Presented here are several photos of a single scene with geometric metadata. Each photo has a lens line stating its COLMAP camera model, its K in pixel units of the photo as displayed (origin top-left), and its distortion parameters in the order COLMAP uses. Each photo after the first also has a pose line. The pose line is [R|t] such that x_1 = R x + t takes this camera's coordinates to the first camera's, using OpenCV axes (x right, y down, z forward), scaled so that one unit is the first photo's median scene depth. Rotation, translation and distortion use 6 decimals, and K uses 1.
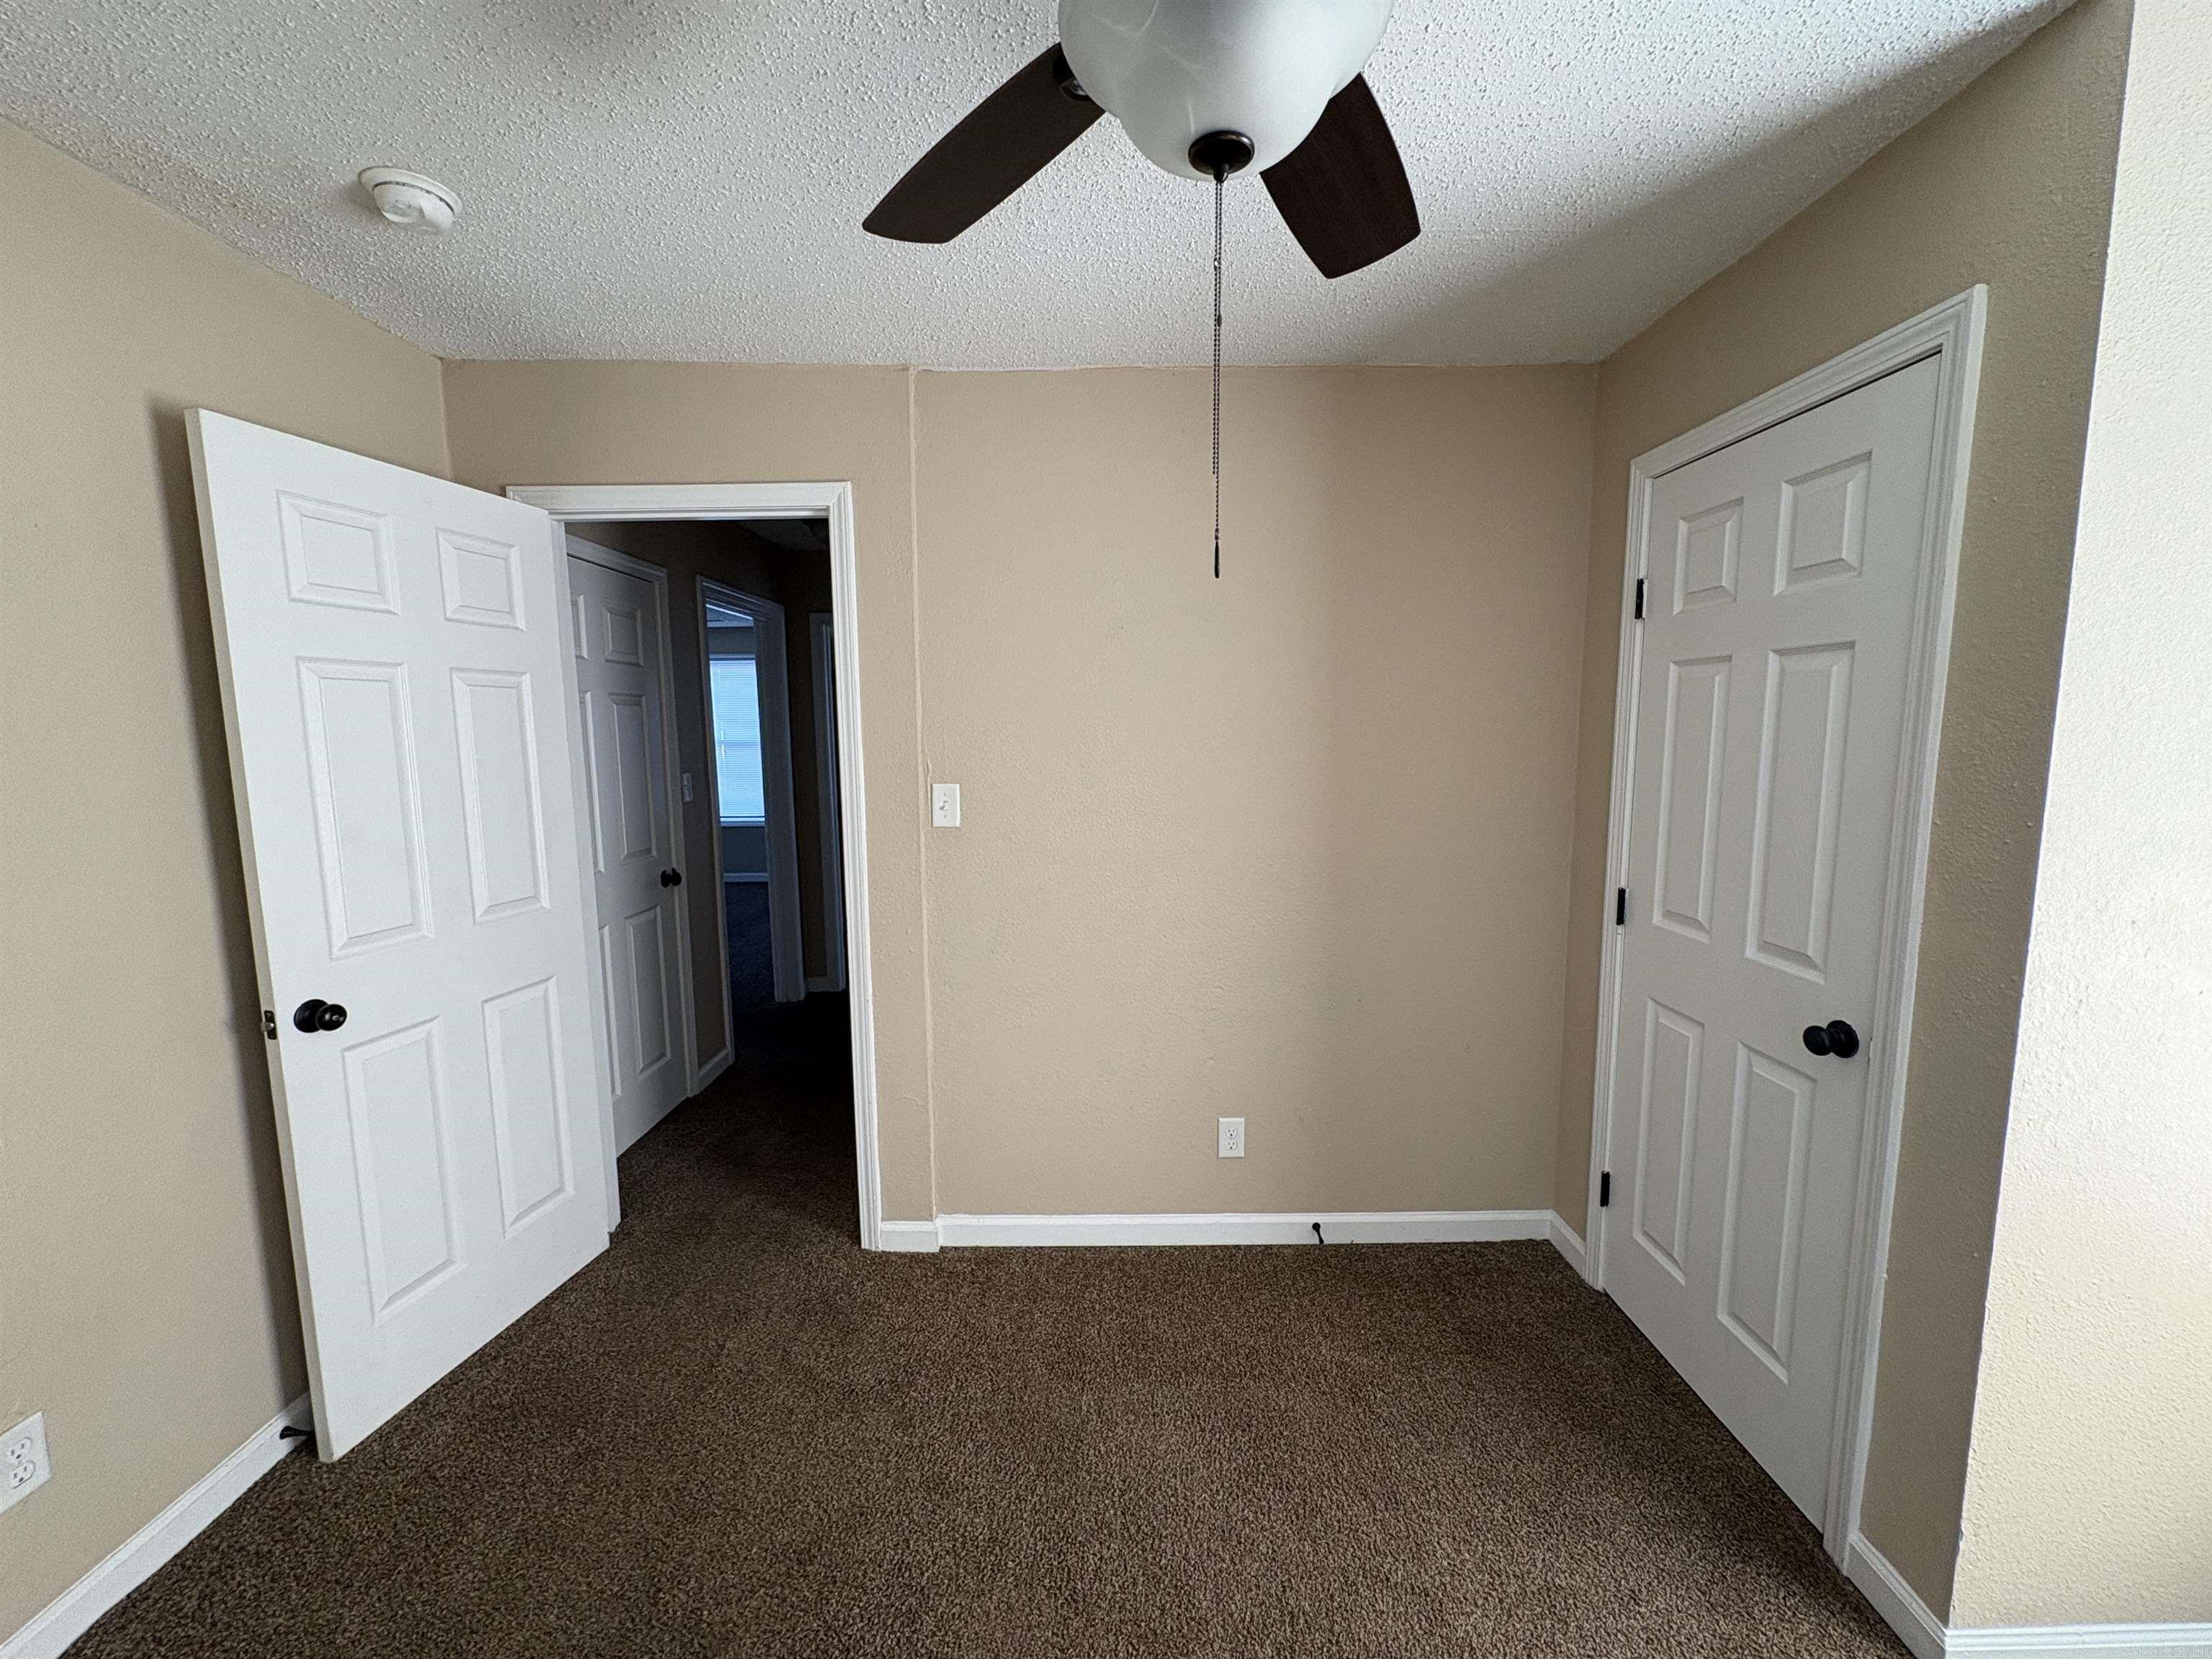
lens RADIAL K [[878.3, 0, 1109.6], [0, 878.3, 830.7], [0, 0, 1]] dist [-0.000452, 0.000418]
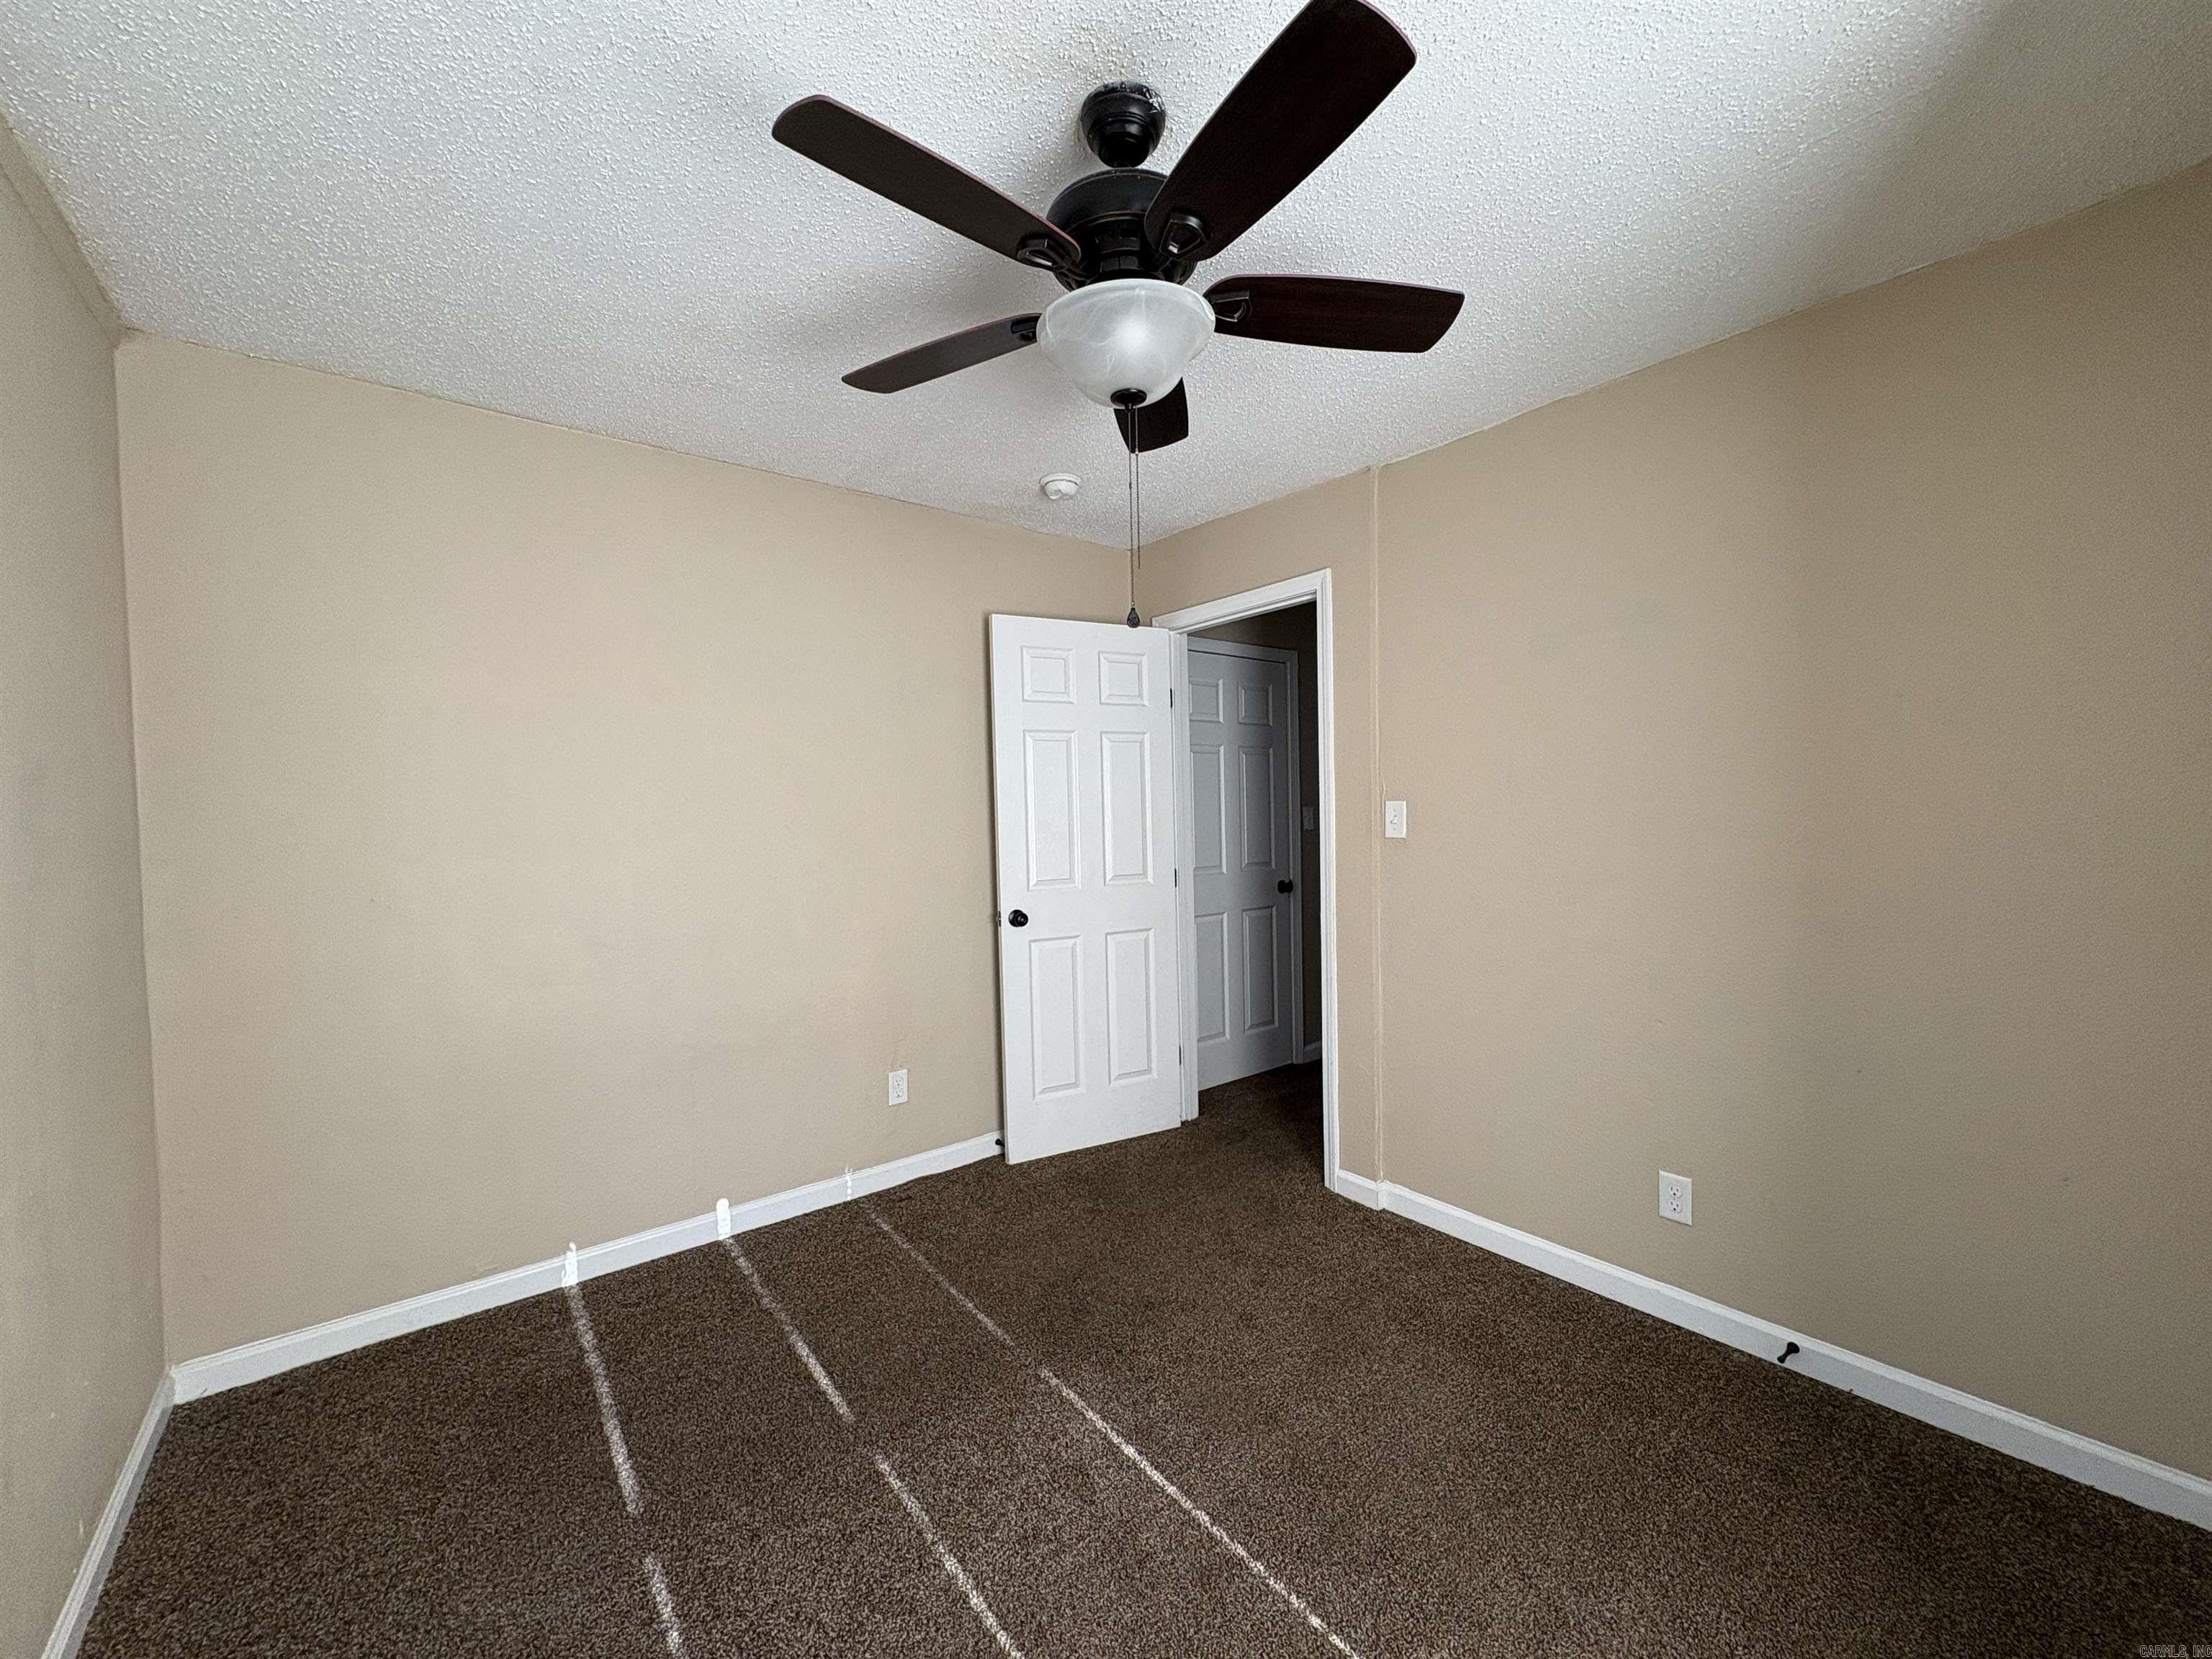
lens RADIAL K [[878.3, 0, 1107.5], [0, 878.3, 832.9], [0, 0, 1]] dist [-0.000452, 0.000418]
pose [[0.623271, 0.015761, -0.781847, 0.562422], [-0.072781, 0.996627, -0.037929, 0.069962], [0.778611, 0.080543, 0.622316, -0.030904]]
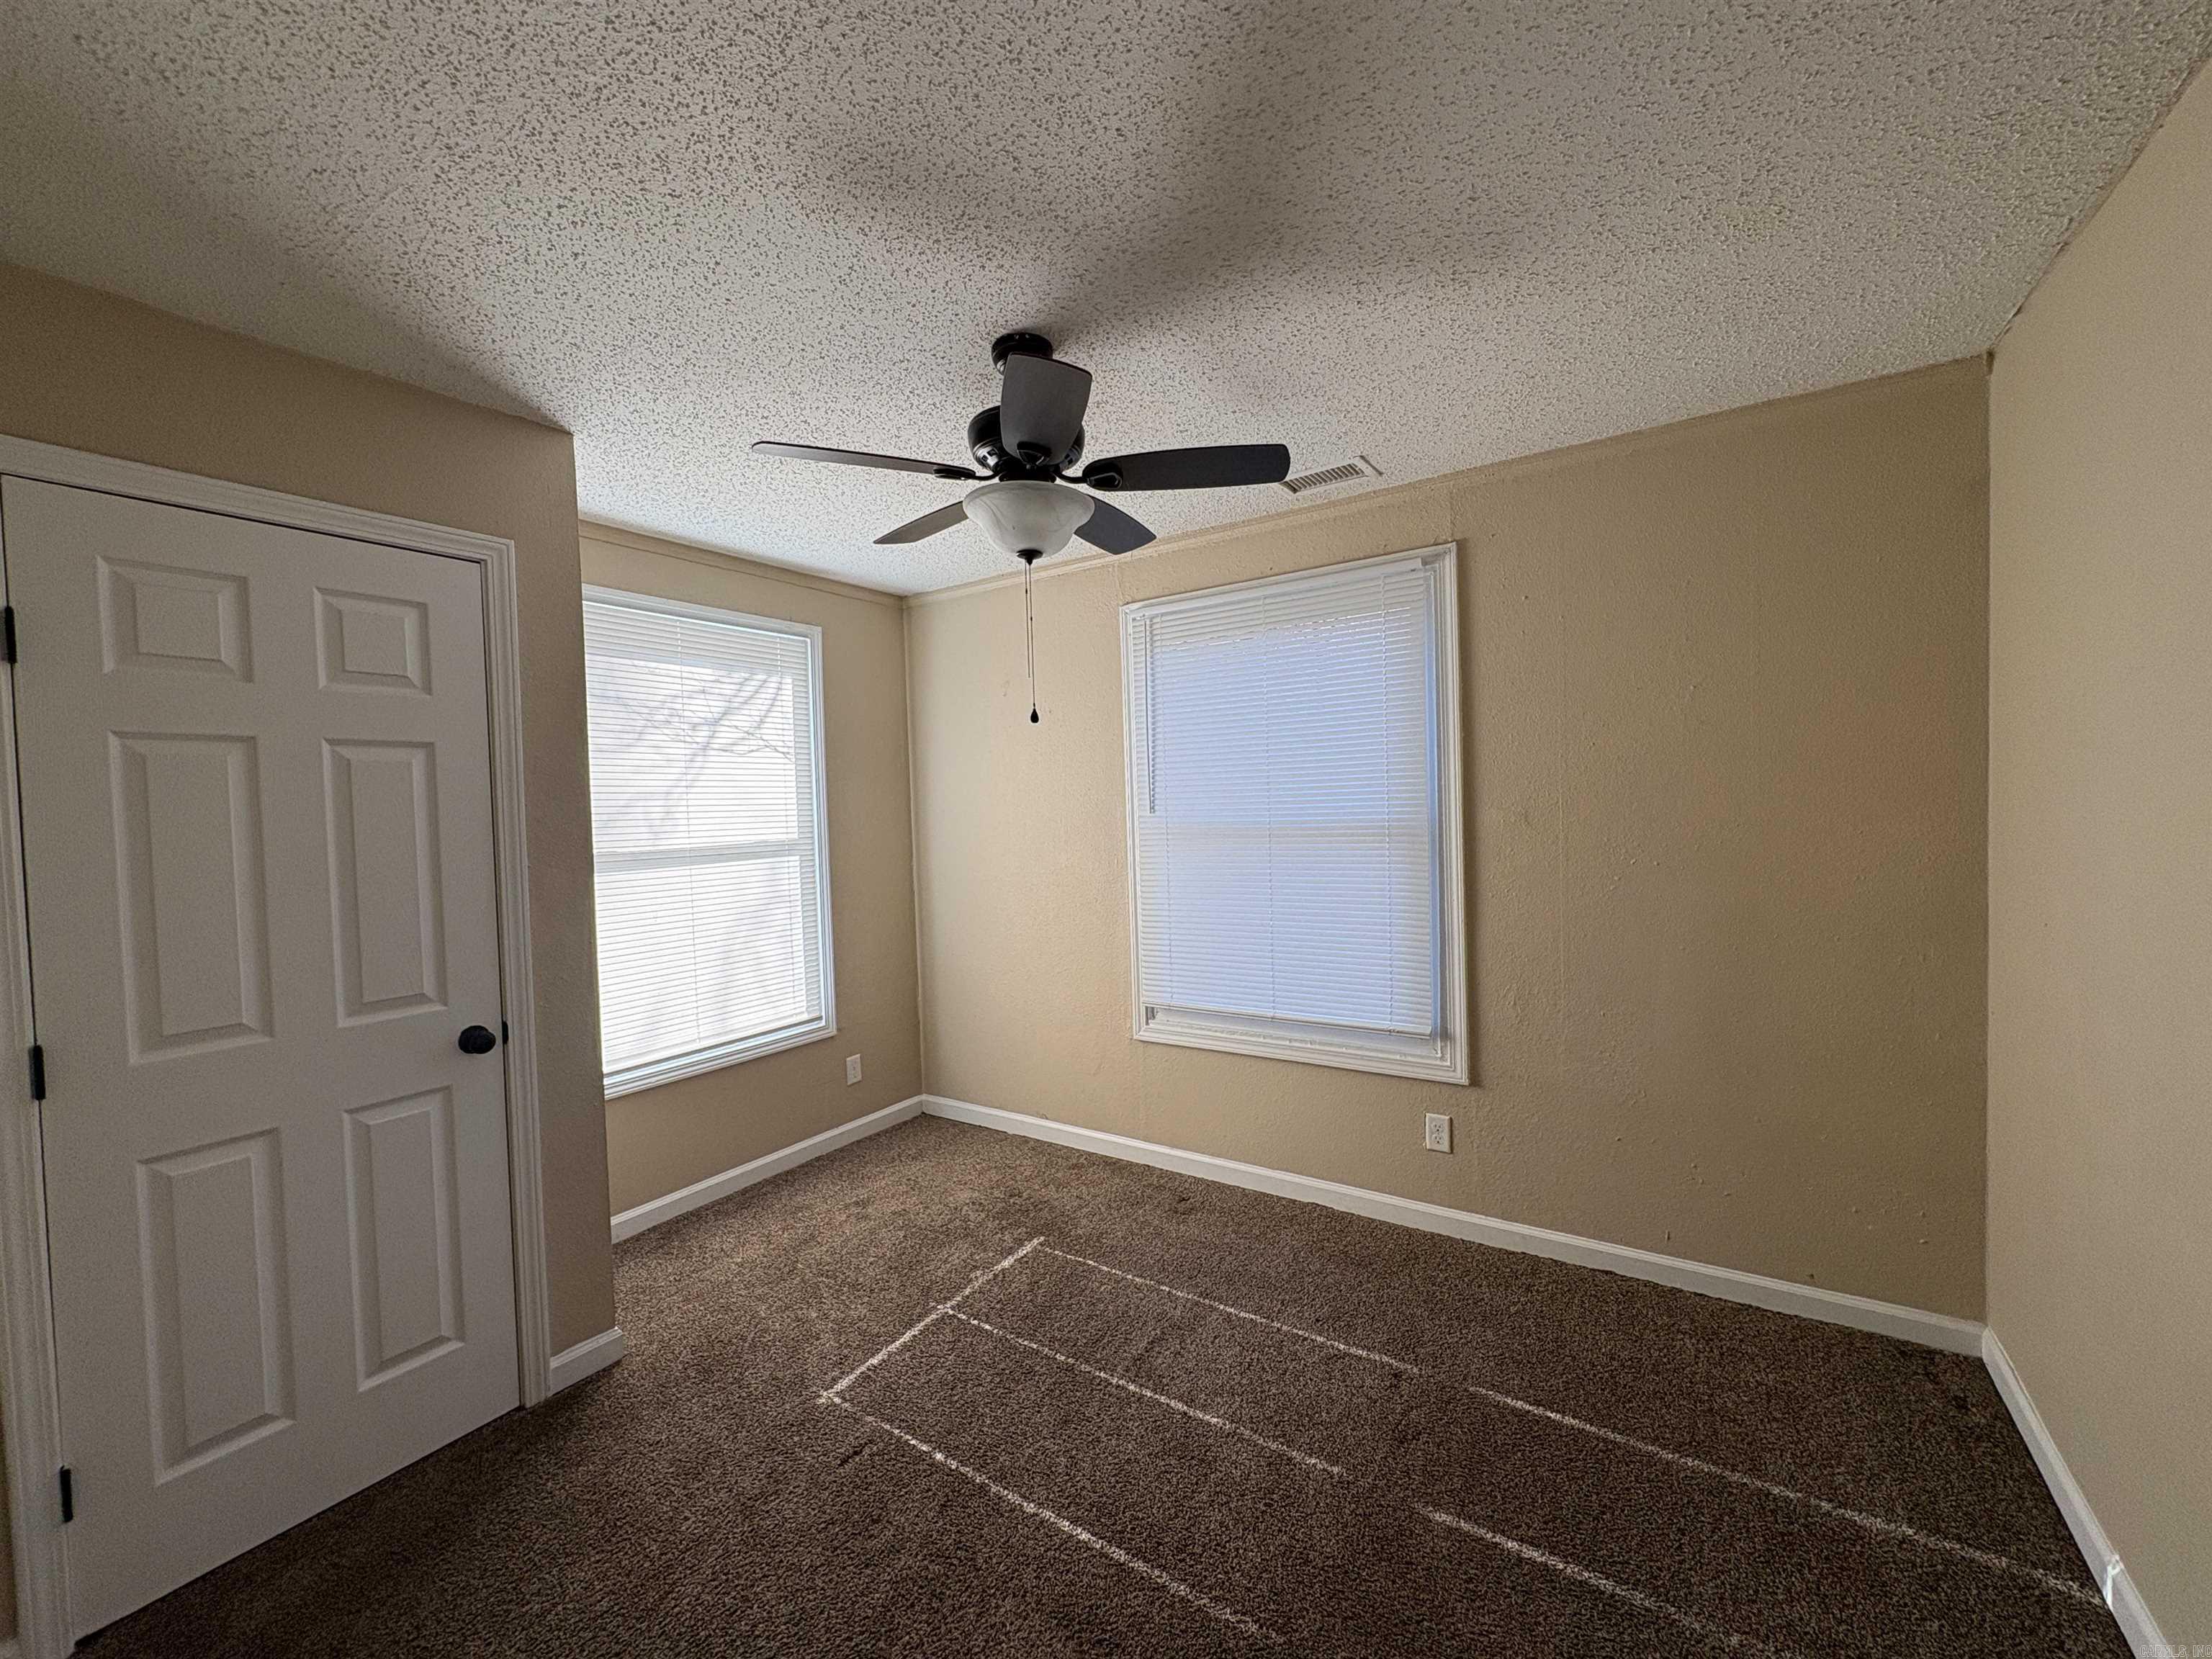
lens RADIAL K [[878.3, 0, 1107.5], [0, 878.3, 830.0], [0, 0, 1]] dist [-0.000452, 0.000418]
pose [[-0.835587, 0.009198, 0.549281, -0.520418], [0.094430, 0.987383, 0.127116, -0.115267], [-0.541181, 0.158085, -0.825913, 1.133579]]
